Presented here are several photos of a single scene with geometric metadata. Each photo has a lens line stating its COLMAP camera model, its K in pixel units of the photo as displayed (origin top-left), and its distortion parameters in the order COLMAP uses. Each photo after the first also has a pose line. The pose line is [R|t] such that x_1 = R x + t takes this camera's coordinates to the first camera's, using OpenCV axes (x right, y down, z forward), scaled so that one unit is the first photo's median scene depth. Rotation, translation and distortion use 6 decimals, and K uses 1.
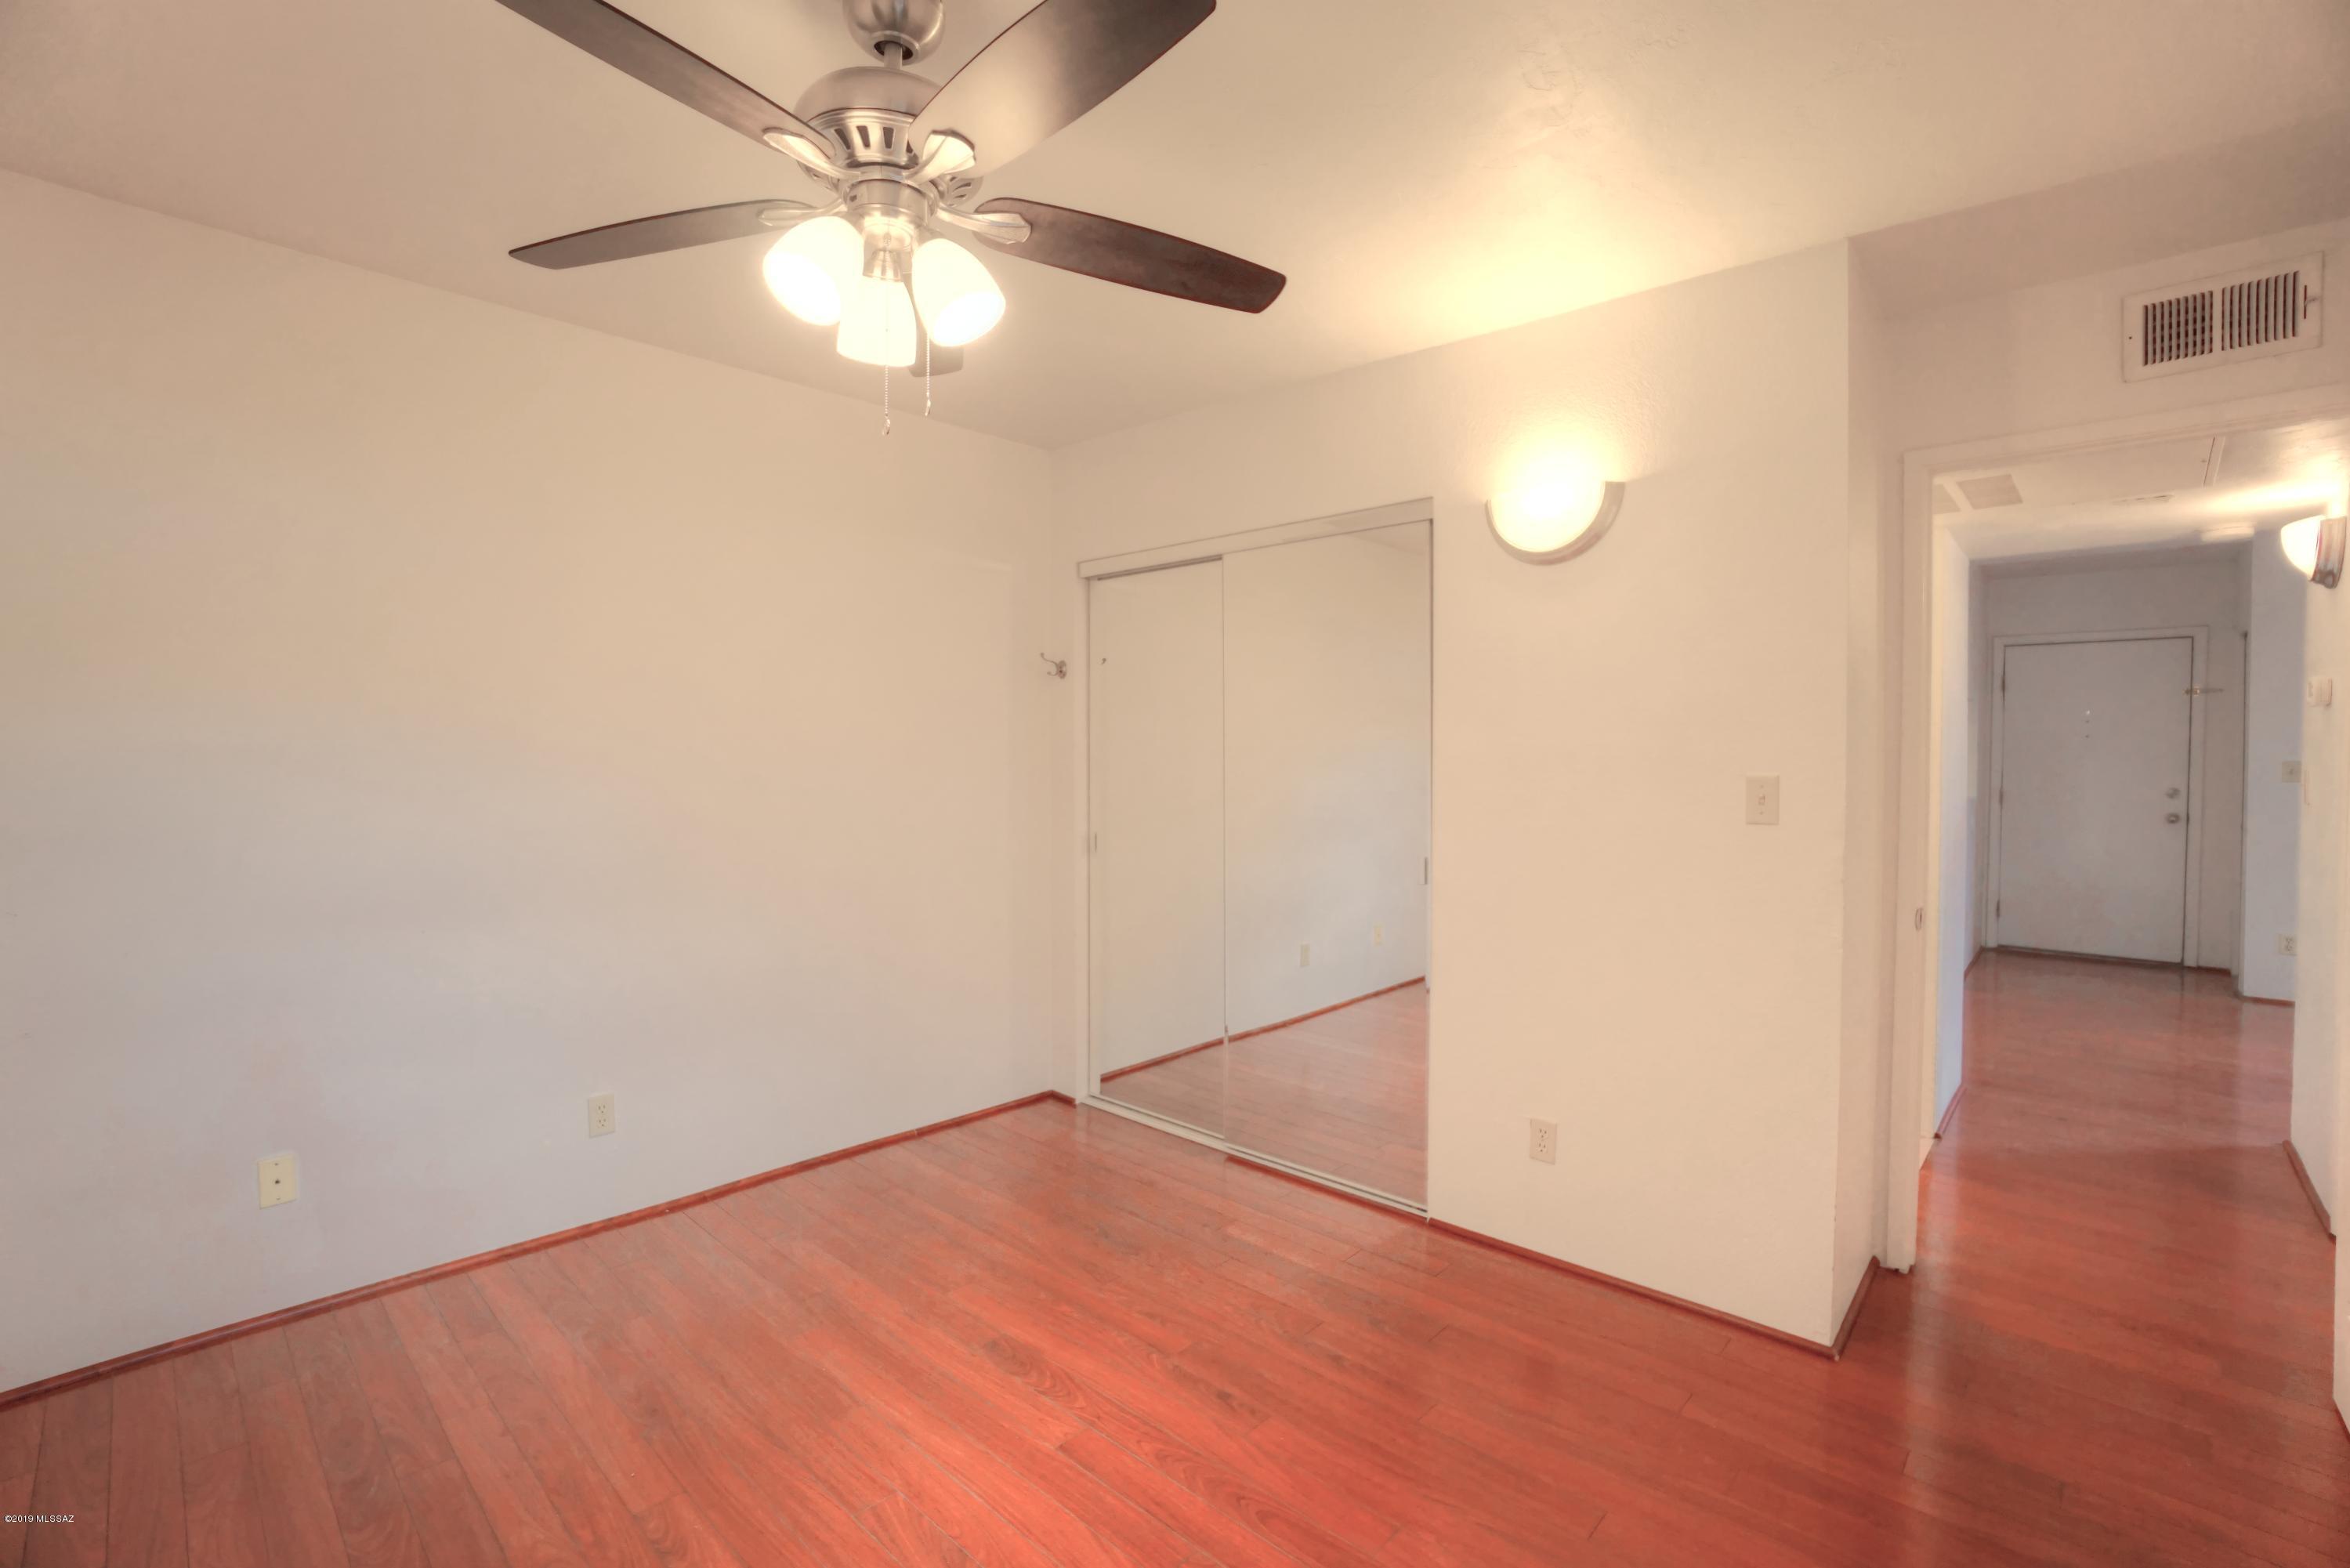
lens RADIAL K [[1045.1, 0, 1126.2], [0, 1045.1, 784.8], [0, 0, 1]] dist [-0.025730, 0.004717]
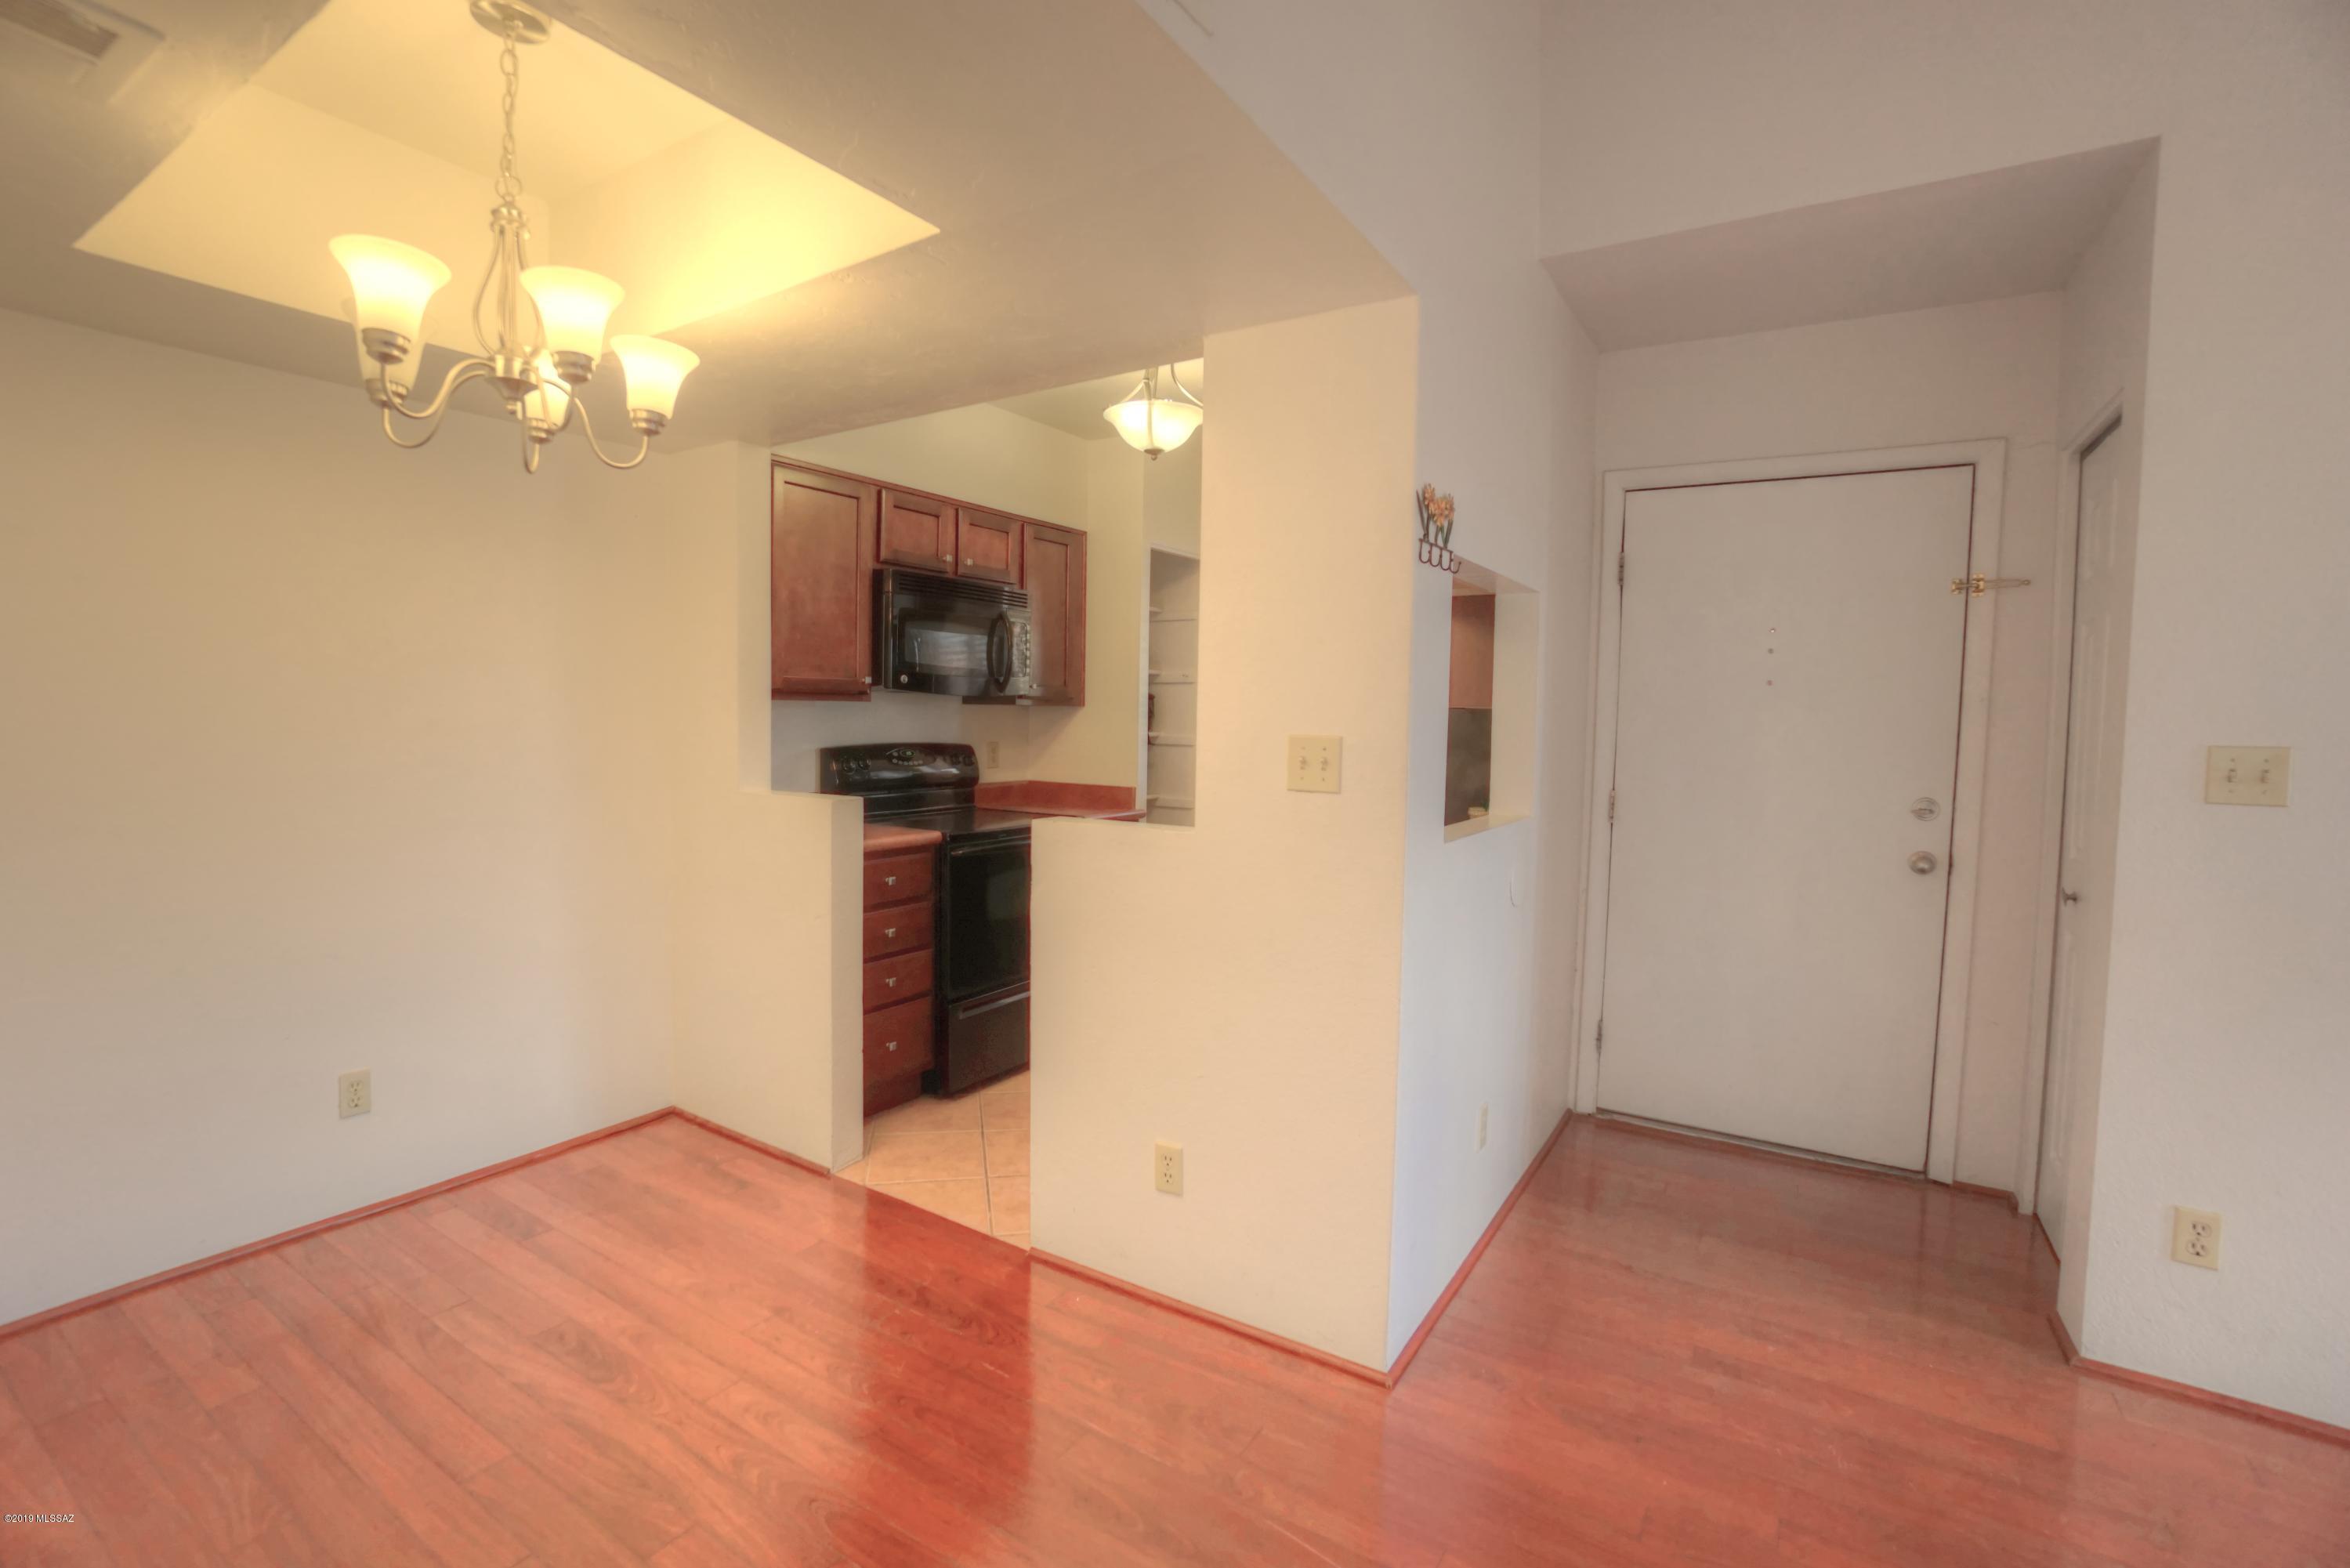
lens RADIAL K [[1045.1, 0, 1162.7], [0, 1045.1, 777.7], [0, 0, 1]] dist [-0.025730, 0.004717]
pose [[0.978941, -0.006284, 0.204045, 0.595388], [-0.003943, 0.998758, 0.049672, -0.027585], [-0.204104, -0.049431, 0.977700, 0.618247]]
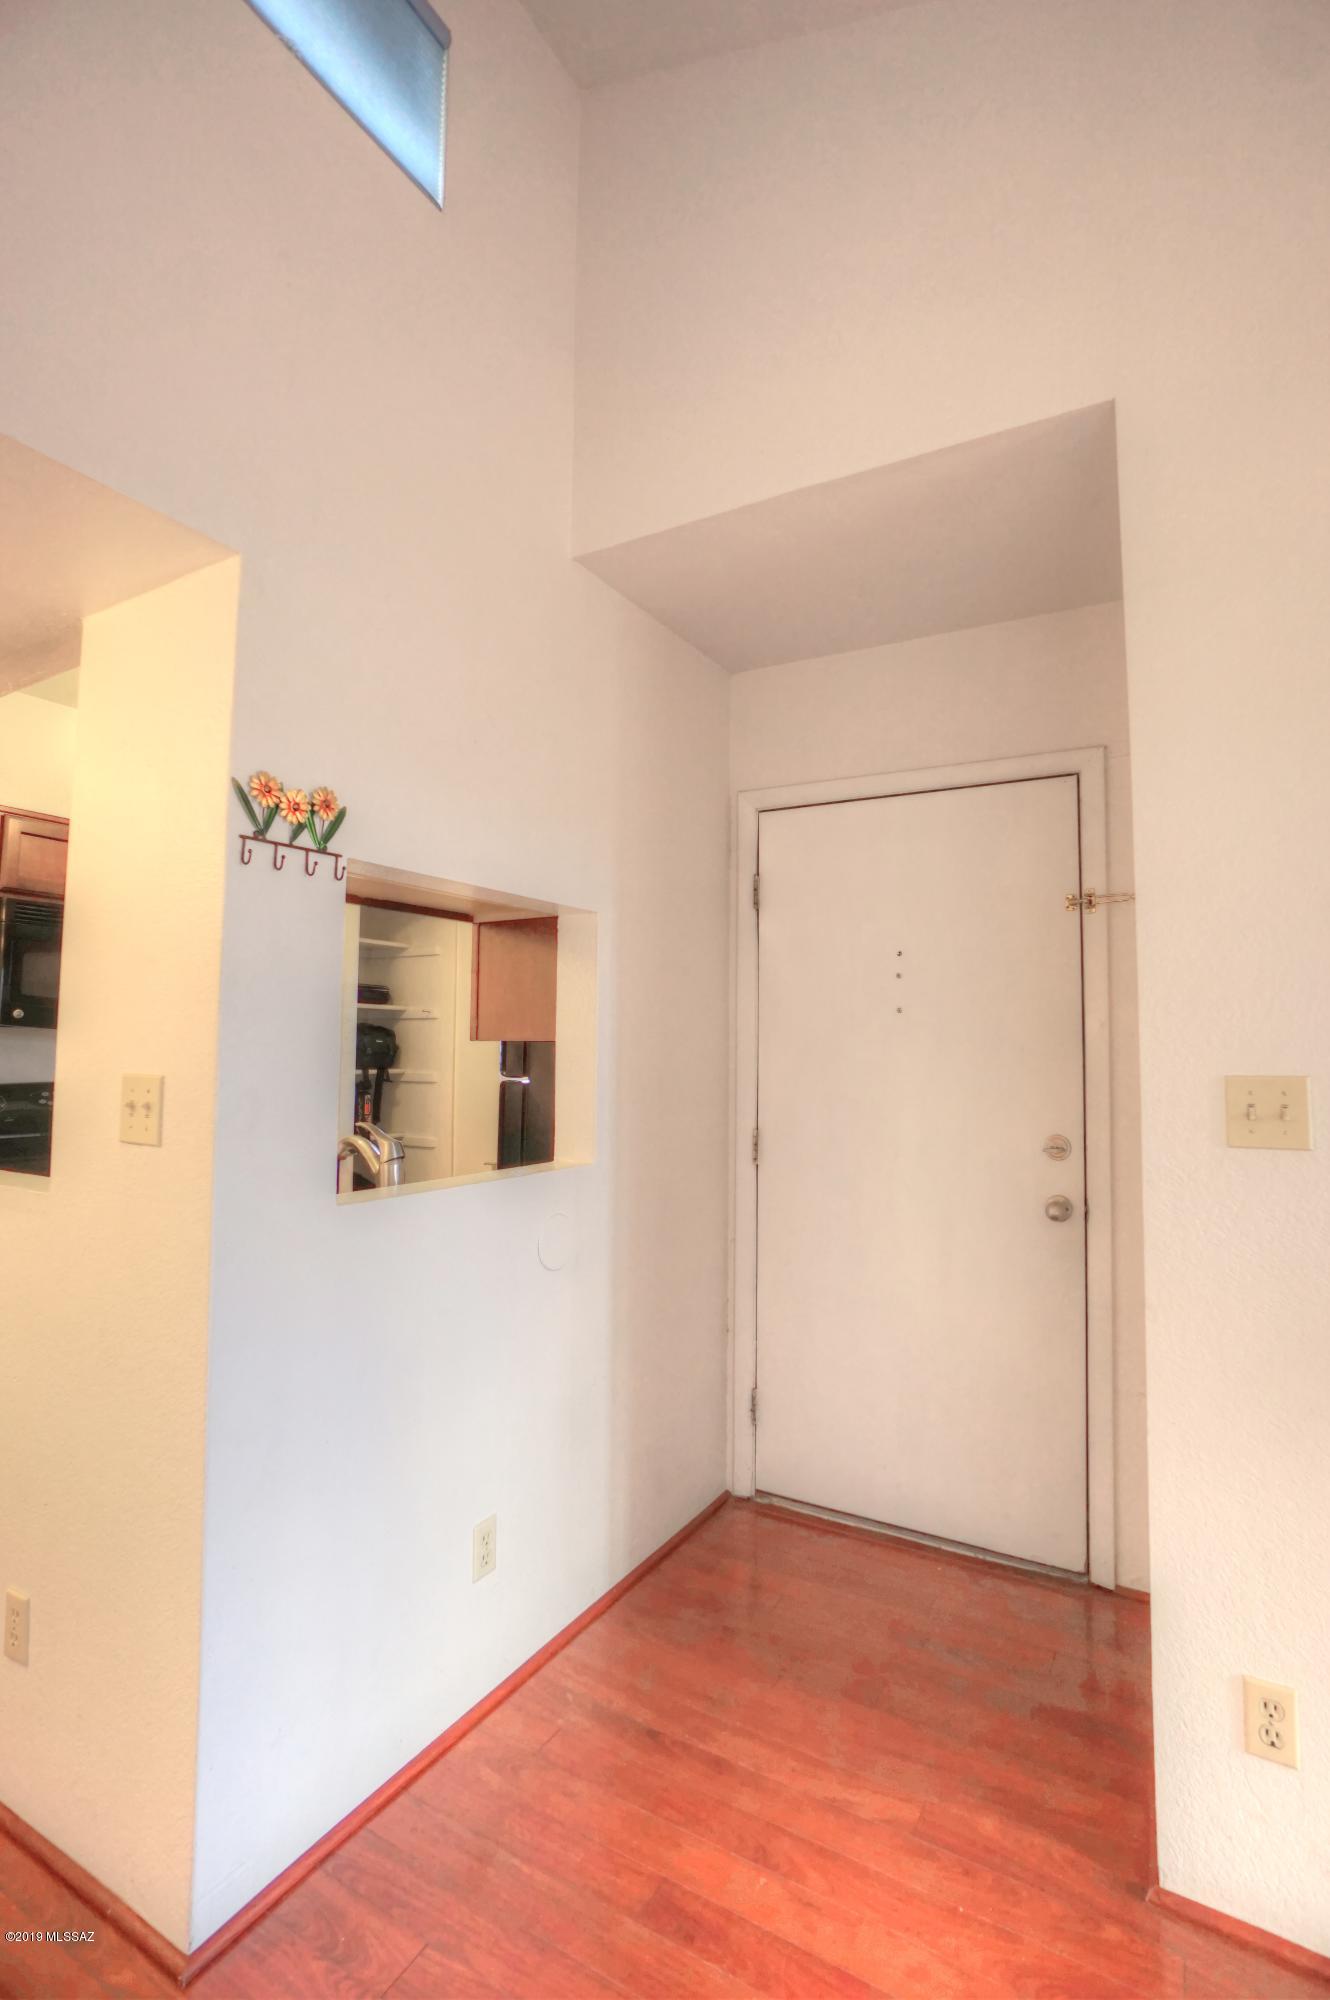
lens RADIAL K [[955.0, 0, 674.1], [0, 955.0, 986.7], [0, 0, 1]] dist [-0.023439, 0.007593]
pose [[0.971735, 0.013054, 0.235712, 0.783453], [0.005258, 0.997026, -0.076890, -0.027701], [-0.236015, 0.075956, 0.968776, 0.659785]]
